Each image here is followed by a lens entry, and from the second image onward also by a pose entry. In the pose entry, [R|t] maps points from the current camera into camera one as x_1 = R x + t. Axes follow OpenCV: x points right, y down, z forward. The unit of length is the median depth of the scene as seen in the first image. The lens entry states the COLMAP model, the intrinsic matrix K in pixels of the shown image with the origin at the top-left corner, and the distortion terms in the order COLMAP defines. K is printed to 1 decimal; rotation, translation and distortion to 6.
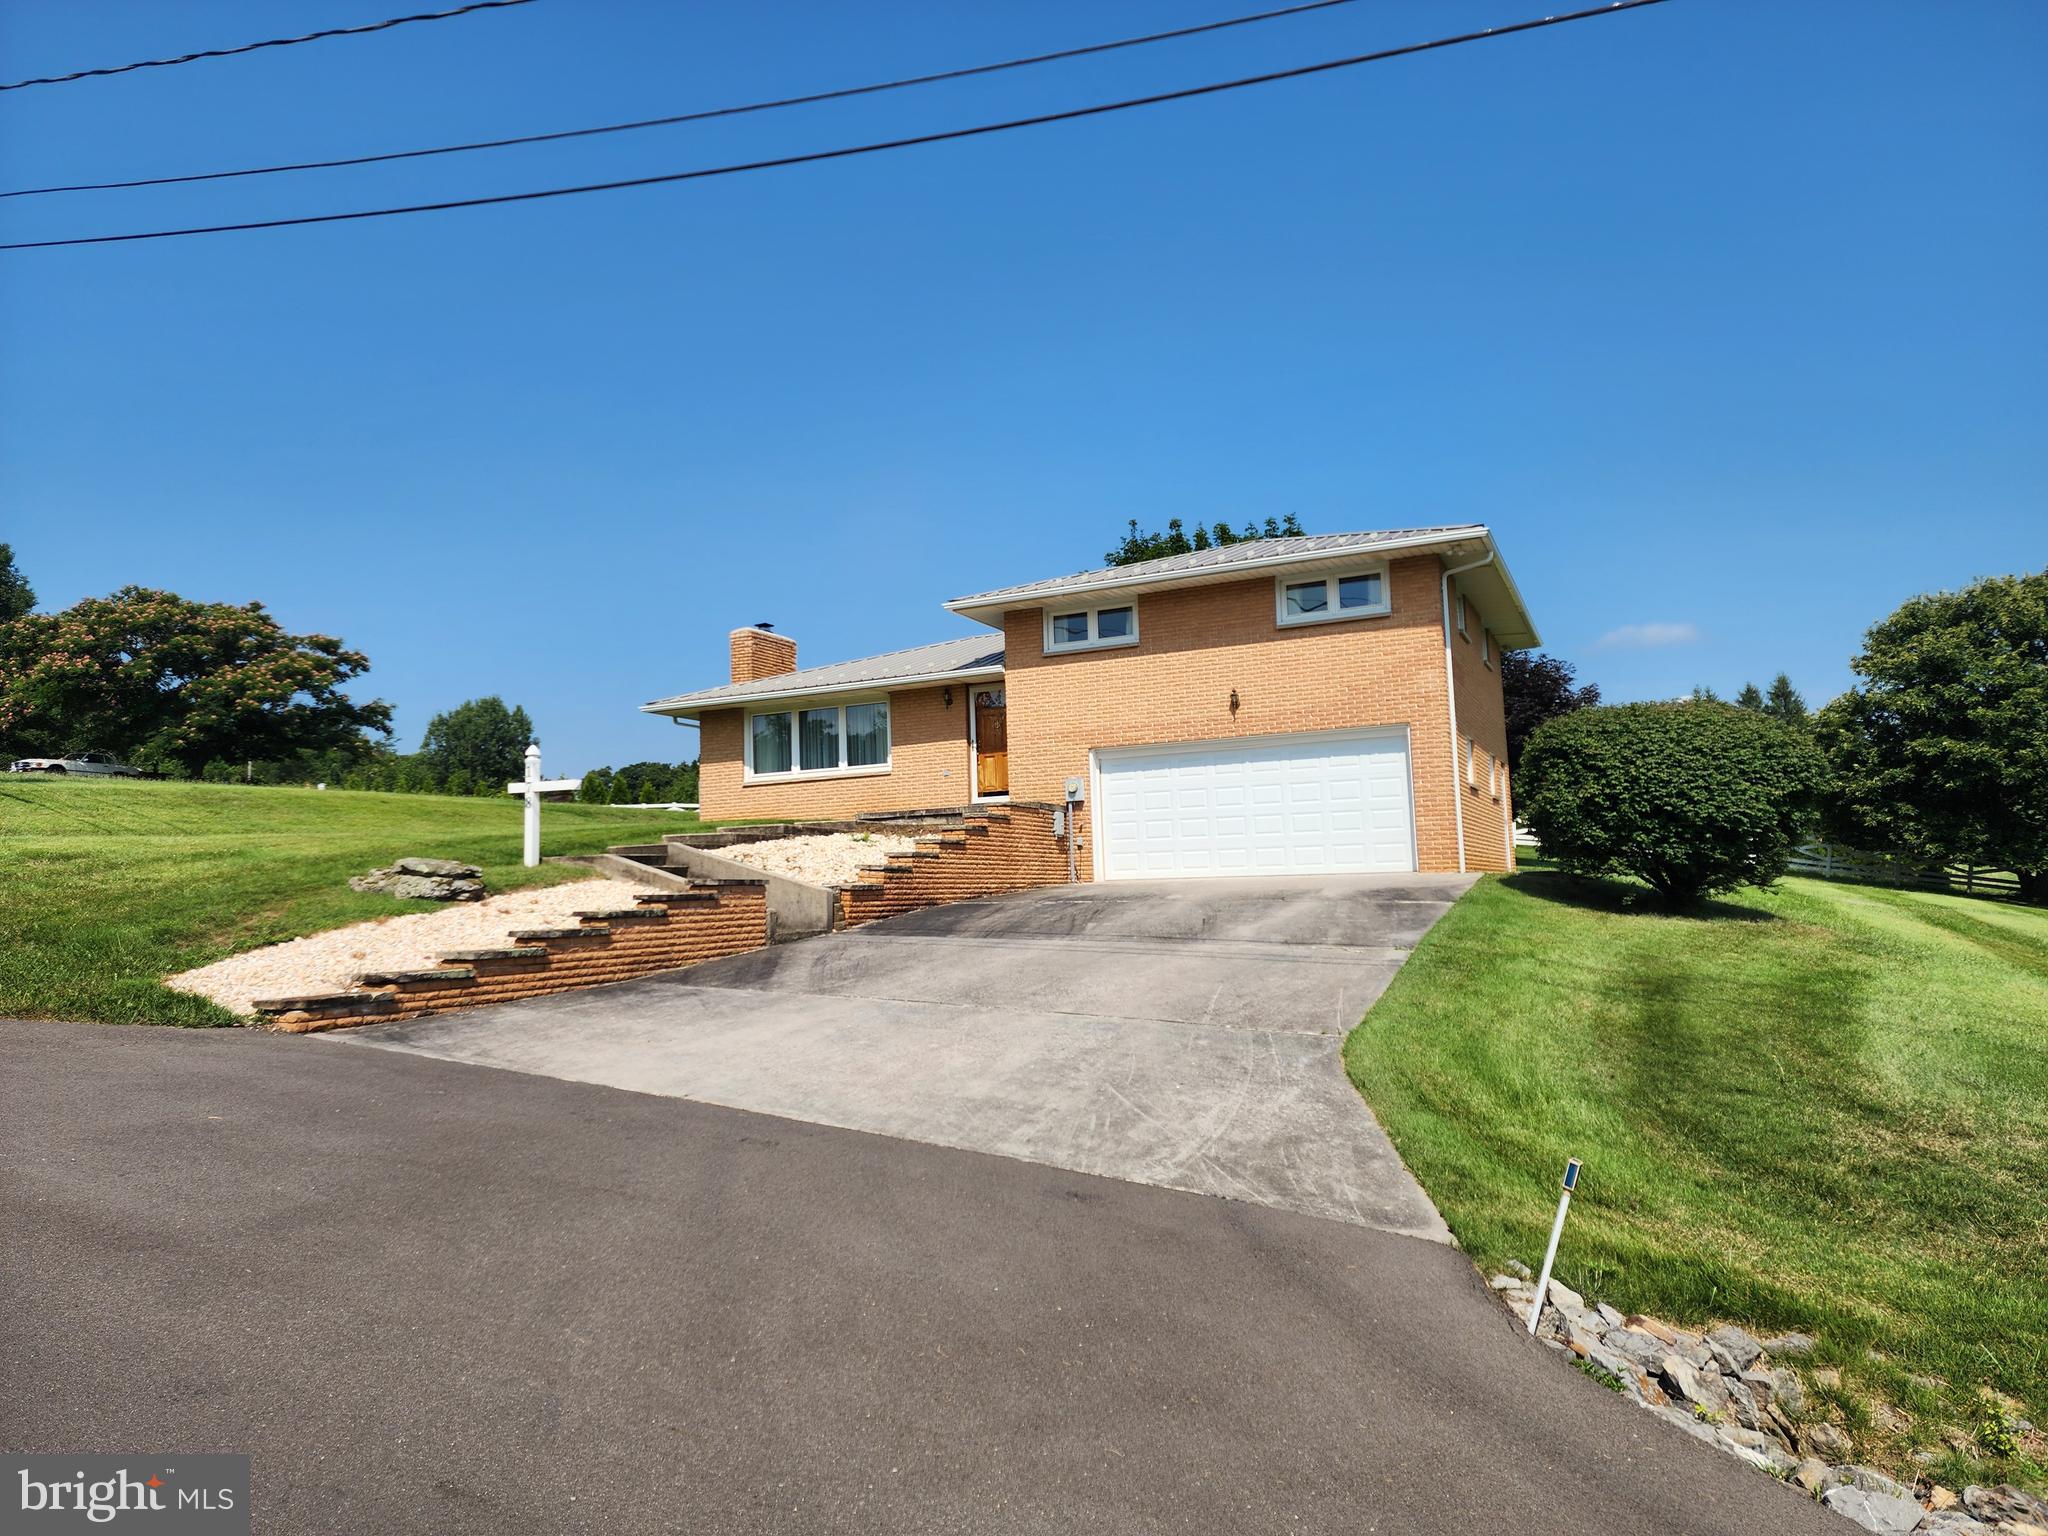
lens RADIAL K [[1333.8, 0, 1060.3], [0, 1333.8, 776.8], [0, 0, 1]] dist [0.056191, -0.032885]
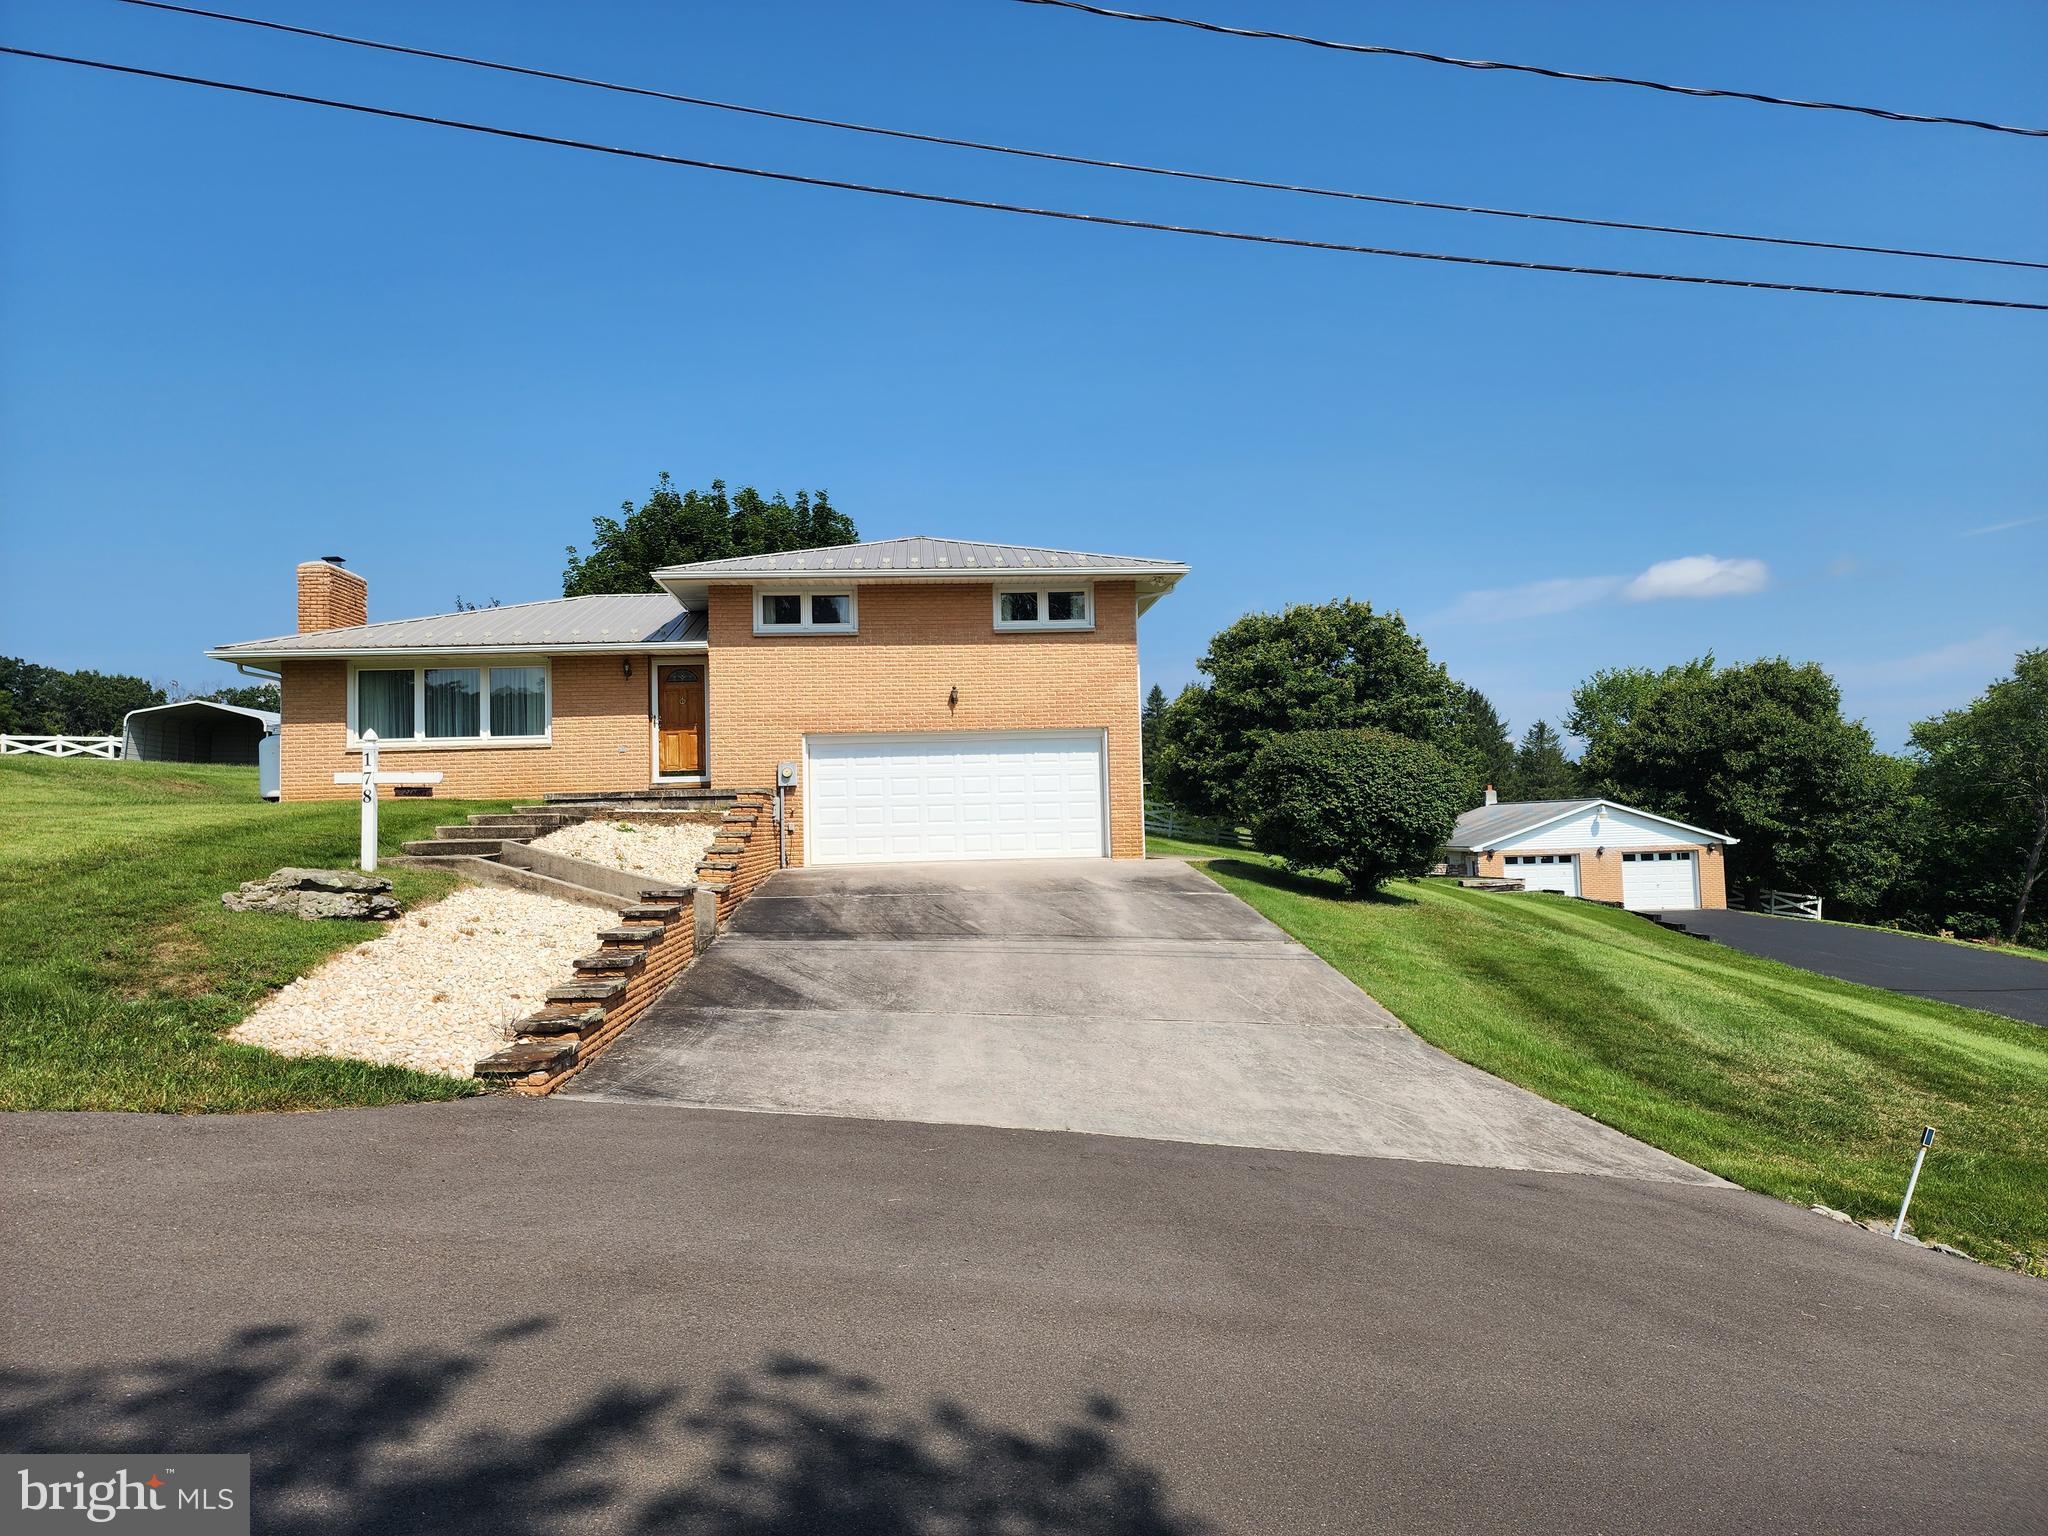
lens RADIAL K [[1333.8, 0, 1033.1], [0, 1333.8, 772.2], [0, 0, 1]] dist [0.056191, -0.032885]
pose [[0.877449, 0.027530, 0.478880, -0.305902], [-0.045301, 0.998645, 0.025596, -0.025995], [-0.477527, -0.044153, 0.877507, 0.034642]]
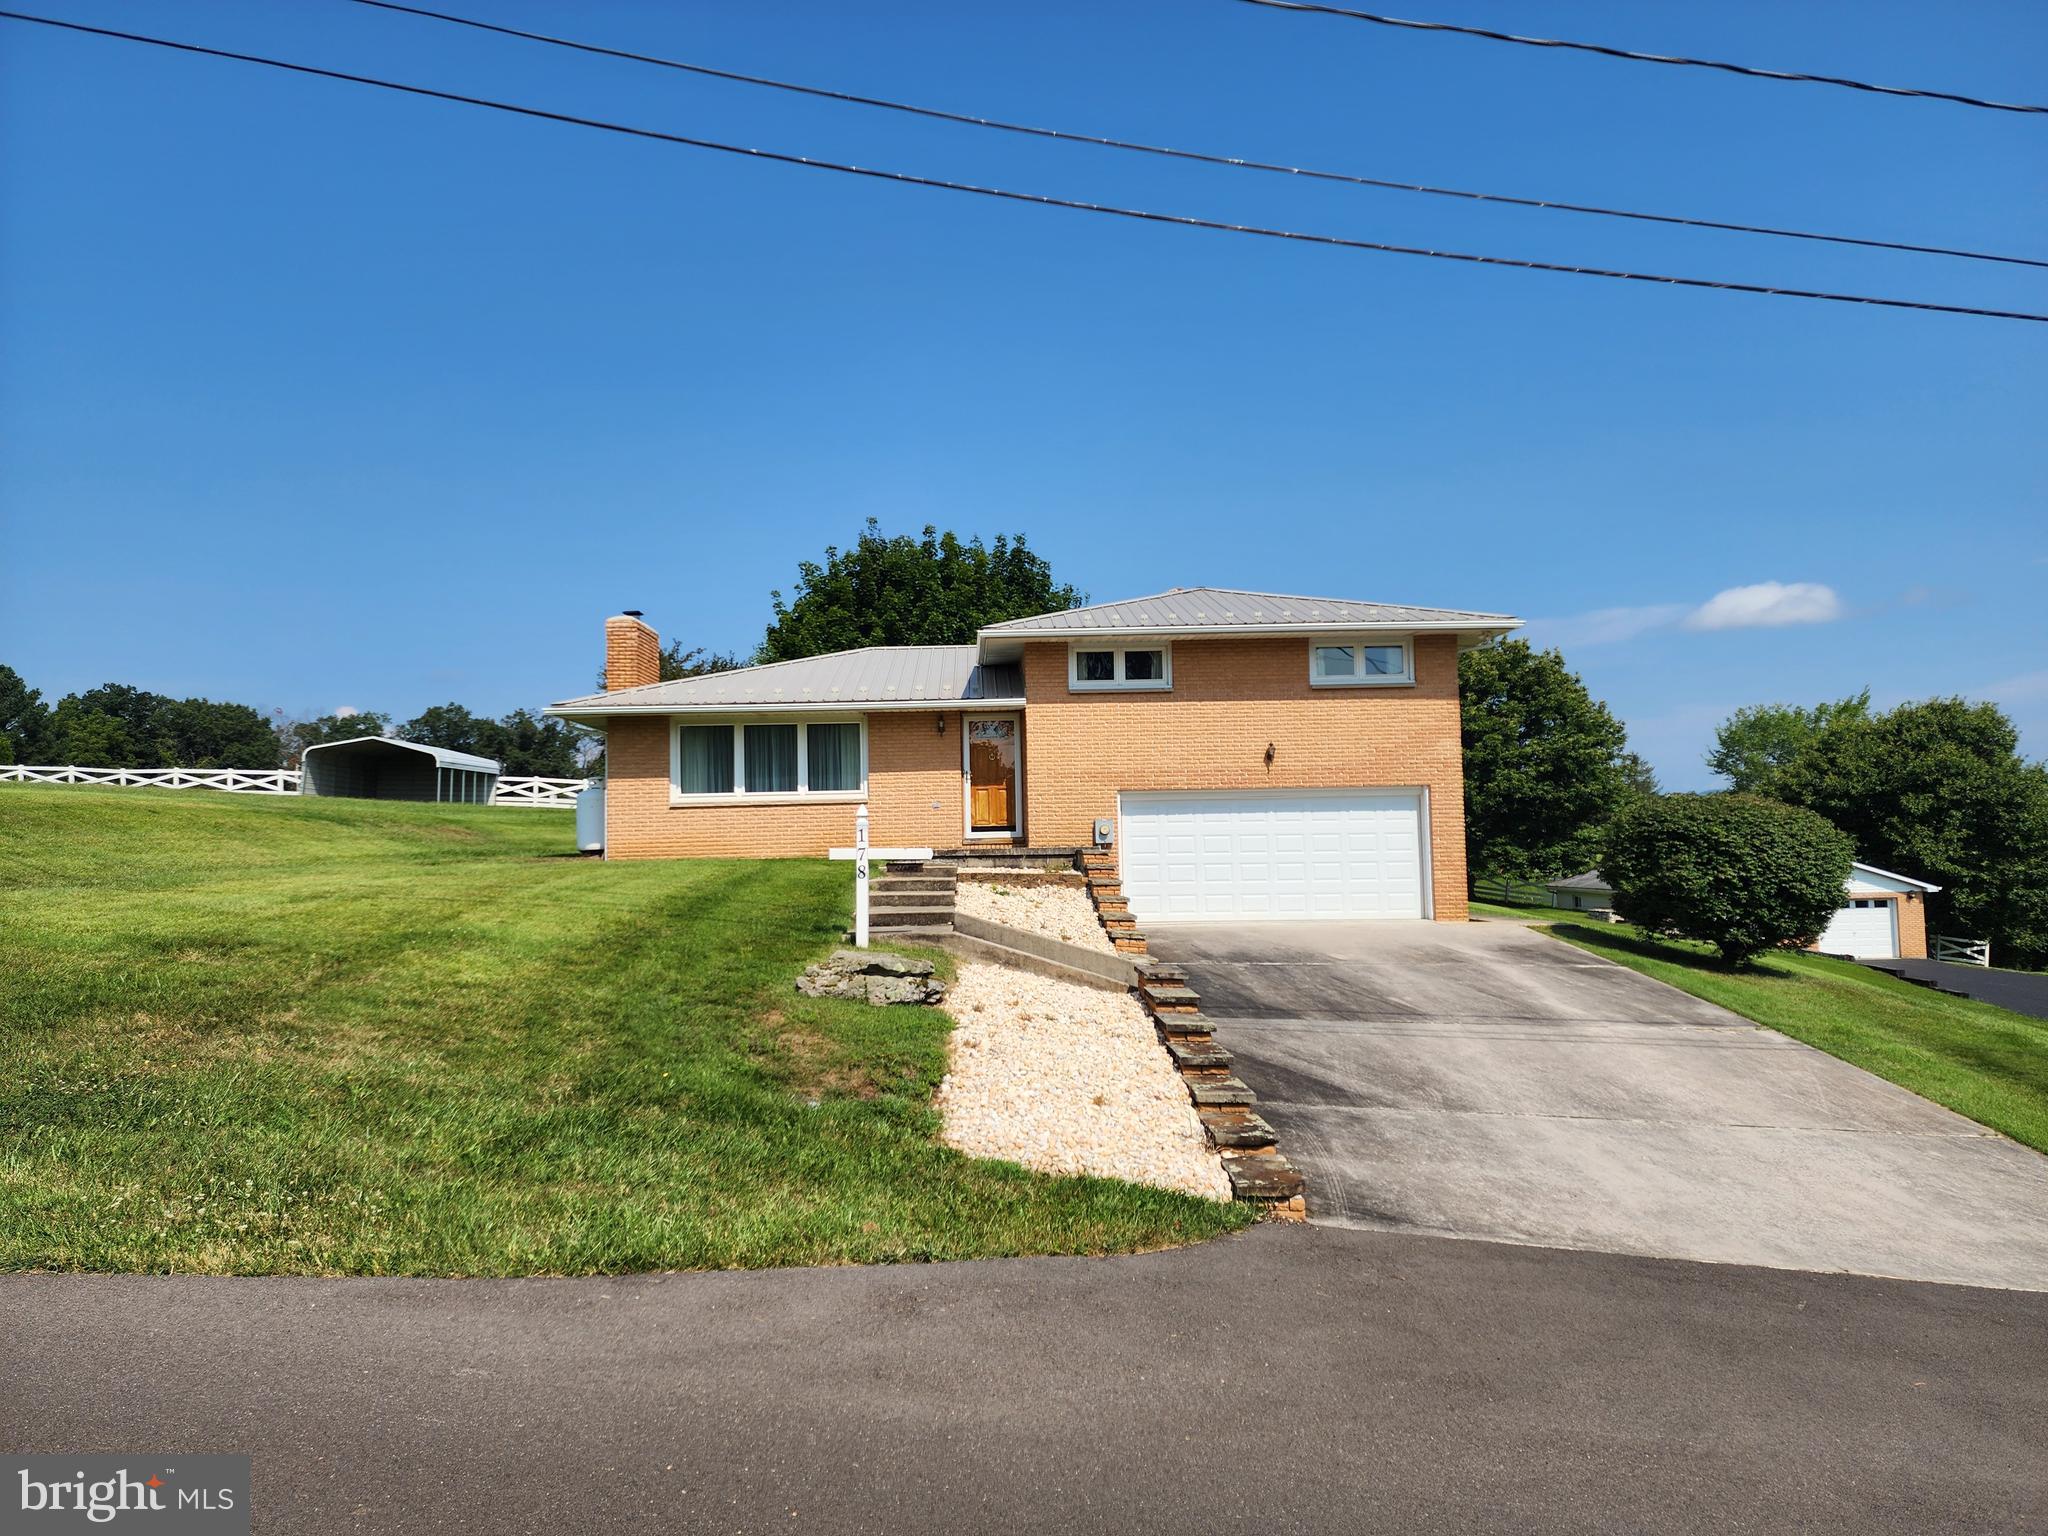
lens RADIAL K [[1333.8, 0, 1041.0], [0, 1333.8, 744.5], [0, 0, 1]] dist [0.056191, -0.032885]
pose [[0.894426, 0.050149, 0.444394, -0.474353], [-0.049510, 0.998688, -0.013053, -0.039531], [-0.444466, -0.010327, 0.895736, 0.134724]]
